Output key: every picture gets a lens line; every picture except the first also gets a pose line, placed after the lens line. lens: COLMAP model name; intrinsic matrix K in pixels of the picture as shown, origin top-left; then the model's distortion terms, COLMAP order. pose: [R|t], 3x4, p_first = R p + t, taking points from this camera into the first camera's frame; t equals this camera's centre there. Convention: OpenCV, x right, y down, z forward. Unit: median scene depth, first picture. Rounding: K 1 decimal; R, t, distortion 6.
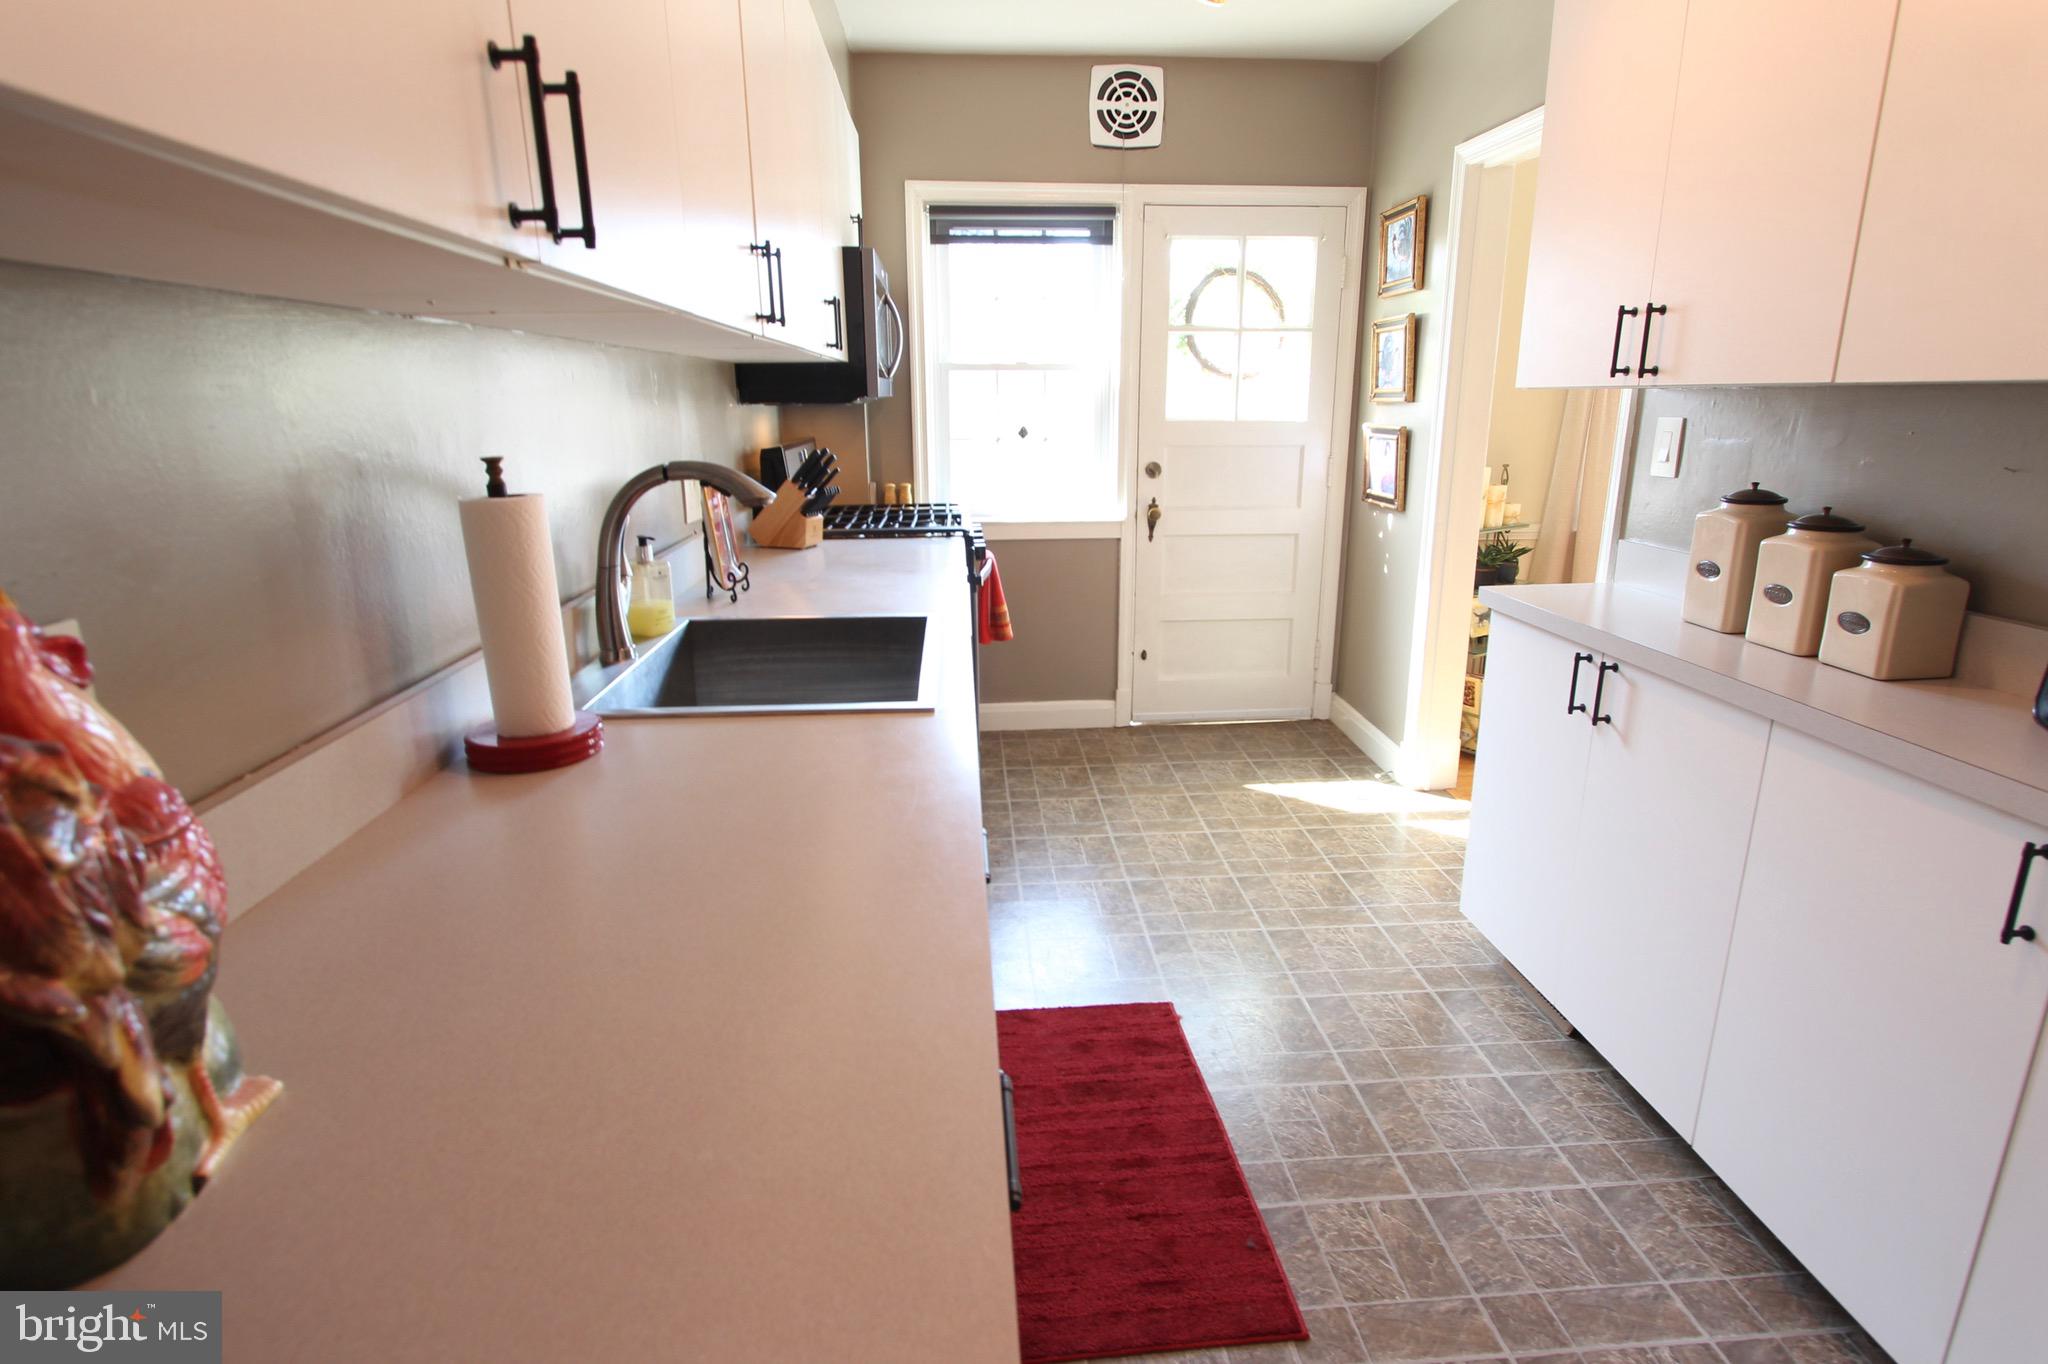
lens RADIAL K [[1036.8, 0, 1030.6], [0, 1036.8, 658.1], [0, 0, 1]] dist [-0.002372, 0.000479]
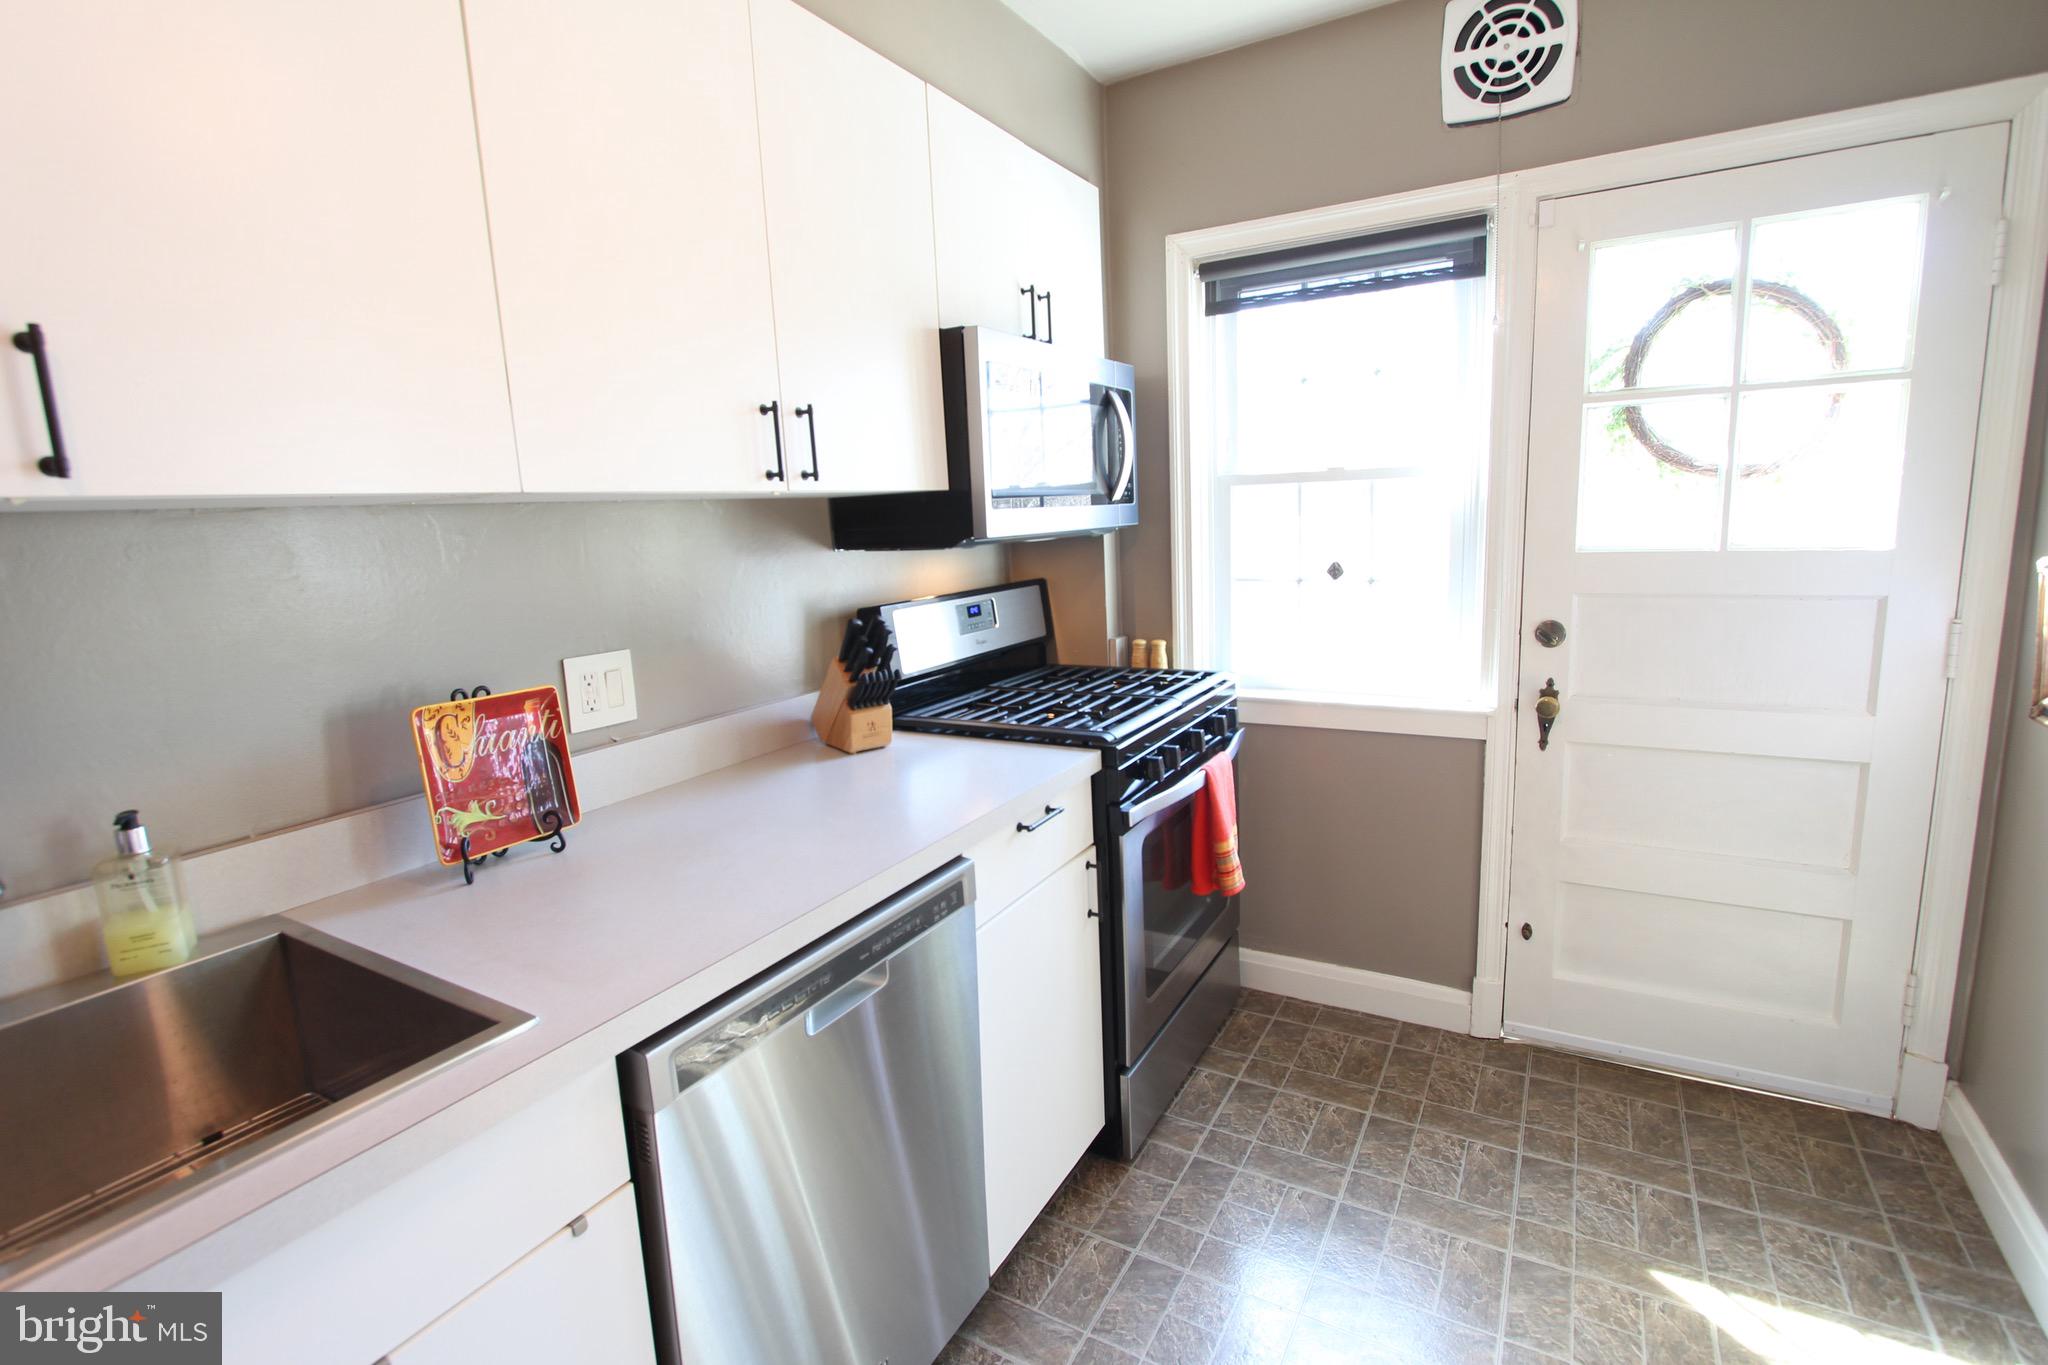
lens RADIAL K [[949.3, 0, 1023.6], [0, 949.3, 668.3], [0, 0, 1]] dist [-0.015337, 0.001587]
pose [[0.825751, 0.058913, -0.560949, 0.183243], [-0.100052, 0.994058, -0.042882, -0.113052], [0.555090, 0.091534, 0.826739, 0.401984]]
